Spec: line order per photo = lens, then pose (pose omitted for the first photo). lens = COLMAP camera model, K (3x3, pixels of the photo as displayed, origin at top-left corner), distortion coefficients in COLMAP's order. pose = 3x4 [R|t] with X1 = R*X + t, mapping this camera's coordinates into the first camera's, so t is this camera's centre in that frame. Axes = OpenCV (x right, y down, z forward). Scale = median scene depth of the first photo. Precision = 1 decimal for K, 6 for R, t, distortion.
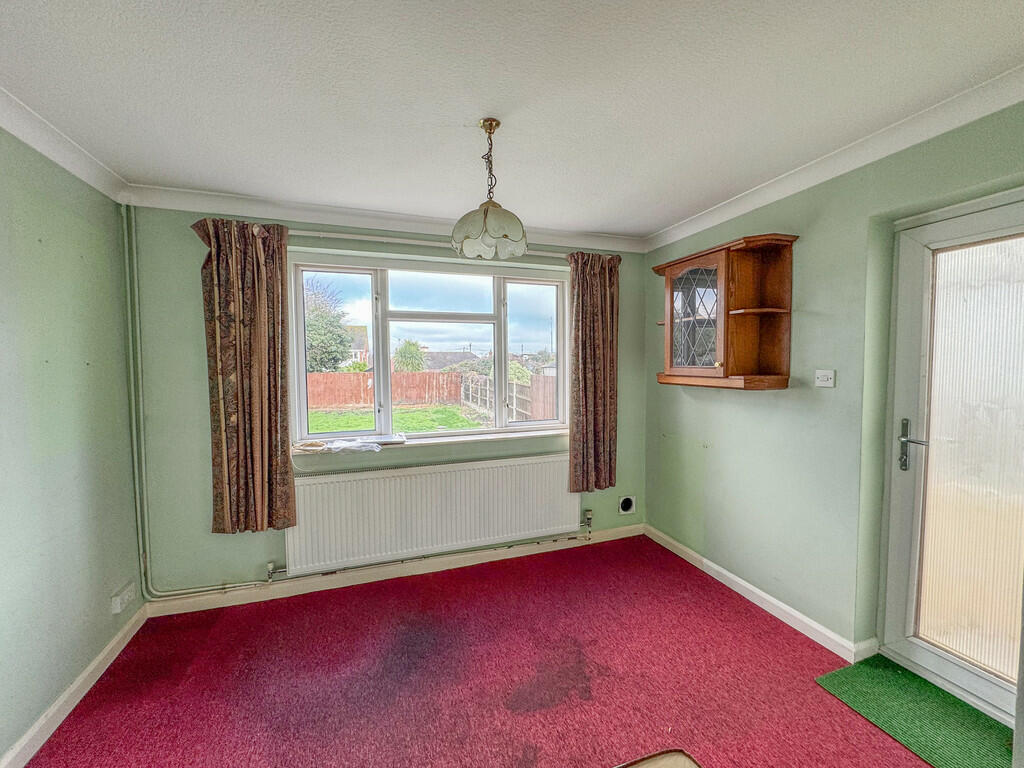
lens RADIAL K [[417.0, 0, 512.9], [0, 417.0, 383.1], [0, 0, 1]] dist [0.001575, -0.000017]
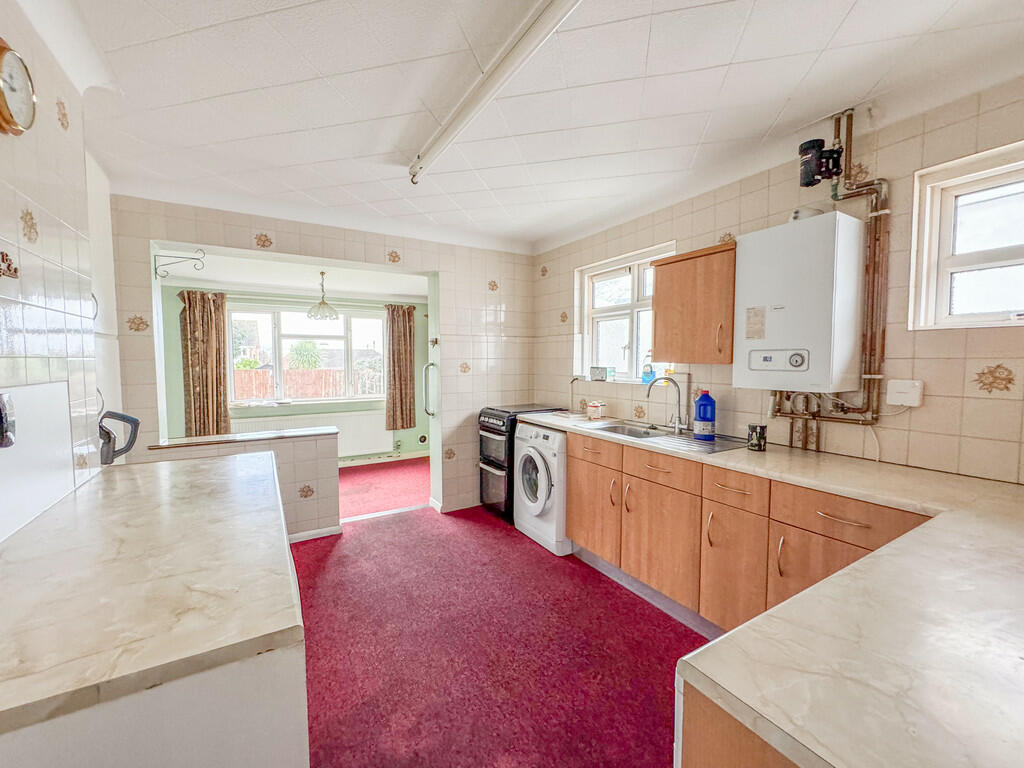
lens RADIAL K [[417.0, 0, 508.2], [0, 417.0, 383.6], [0, 0, 1]] dist [0.001575, -0.000017]
pose [[0.979201, -0.004416, 0.202843, 0.326319], [0.003371, 0.999979, 0.005494, 0.044453], [-0.202863, -0.004696, 0.979196, -1.070211]]
